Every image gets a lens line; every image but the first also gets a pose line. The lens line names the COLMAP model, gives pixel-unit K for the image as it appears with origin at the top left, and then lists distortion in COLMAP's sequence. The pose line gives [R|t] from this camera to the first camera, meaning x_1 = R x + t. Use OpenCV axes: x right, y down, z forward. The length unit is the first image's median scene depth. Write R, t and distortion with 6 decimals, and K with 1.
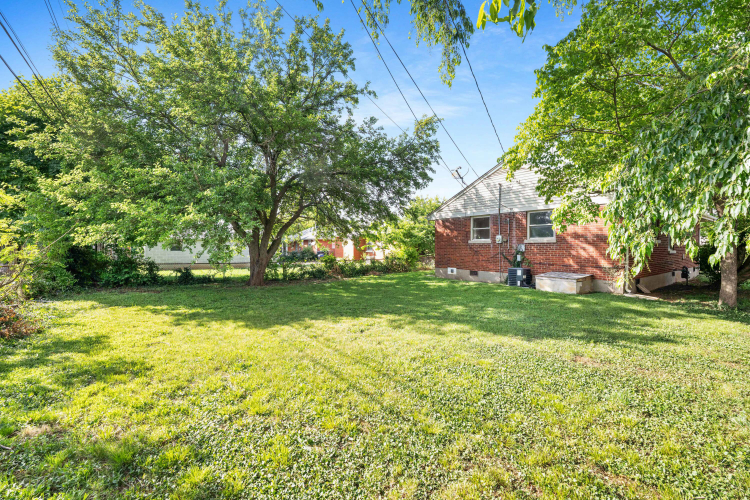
lens RADIAL K [[314.2, 0, 384.4], [0, 314.2, 246.9], [0, 0, 1]] dist [-0.000819, -0.000074]
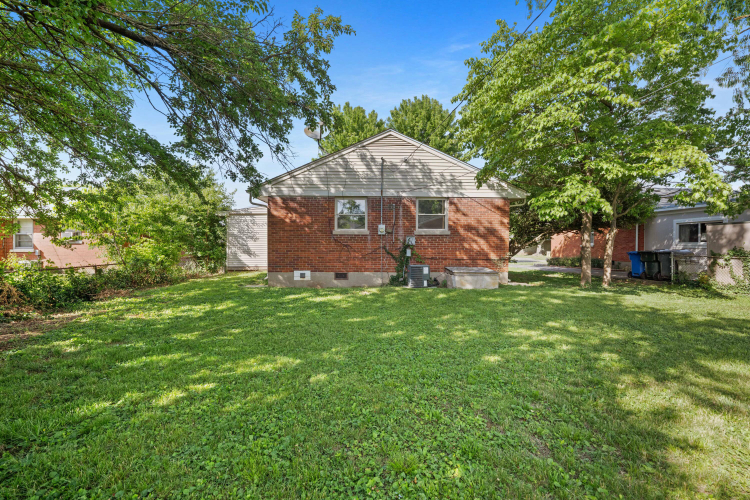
lens RADIAL K [[314.2, 0, 384.4], [0, 314.2, 246.9], [0, 0, 1]] dist [-0.000819, -0.000074]
pose [[0.579016, -0.004611, 0.815303, -0.260314], [0.001533, 0.999988, 0.004567, 0.014787], [-0.815315, -0.001395, 0.579016, 0.537280]]
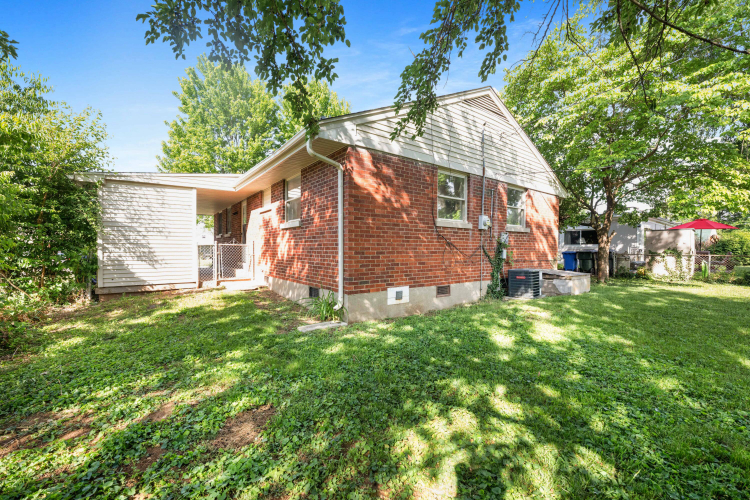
lens RADIAL K [[300.7, 0, 373.1], [0, 300.7, 252.2], [0, 0, 1]] dist [-0.020261, 0.000525]
pose [[0.030094, -0.010802, 0.999489, -0.172899], [0.001424, 0.999941, 0.010764, 0.022644], [-0.999546, 0.001099, 0.030108, 1.164230]]
